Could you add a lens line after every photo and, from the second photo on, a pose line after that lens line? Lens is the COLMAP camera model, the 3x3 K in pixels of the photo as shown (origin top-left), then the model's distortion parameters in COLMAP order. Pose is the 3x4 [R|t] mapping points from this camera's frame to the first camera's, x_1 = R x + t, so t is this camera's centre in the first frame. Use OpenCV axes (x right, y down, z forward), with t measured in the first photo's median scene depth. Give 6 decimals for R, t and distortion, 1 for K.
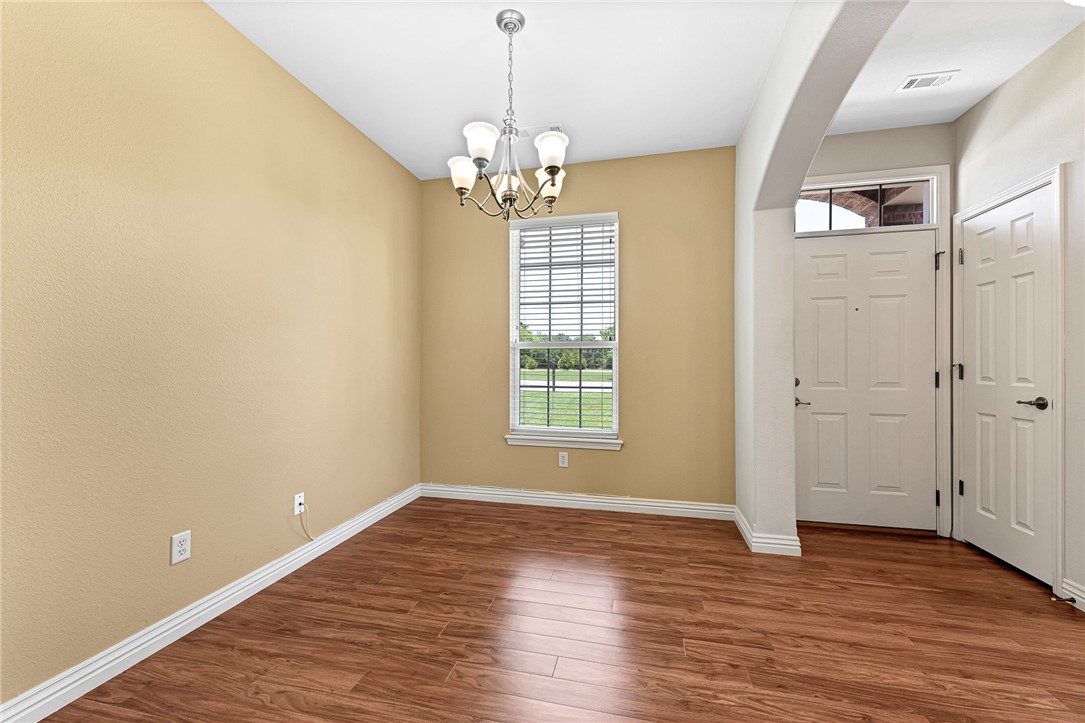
lens RADIAL K [[426.5, 0, 544.8], [0, 426.5, 363.2], [0, 0, 1]] dist [0.000745, -0.000251]
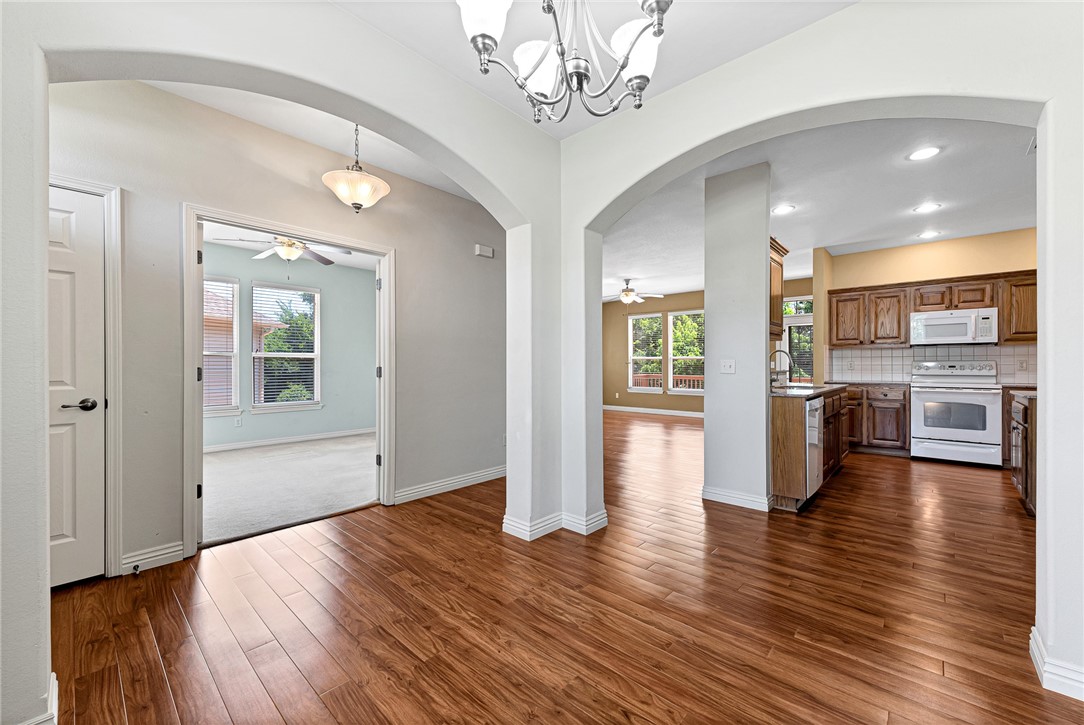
lens RADIAL K [[426.9, 0, 537.7], [0, 426.9, 363.0], [0, 0, 1]] dist [0.014899, -0.004798]
pose [[-0.868319, 0.002498, 0.496000, -0.371612], [-0.001030, 0.999976, -0.006839, -0.001397], [-0.496005, -0.006449, -0.868296, 1.759123]]
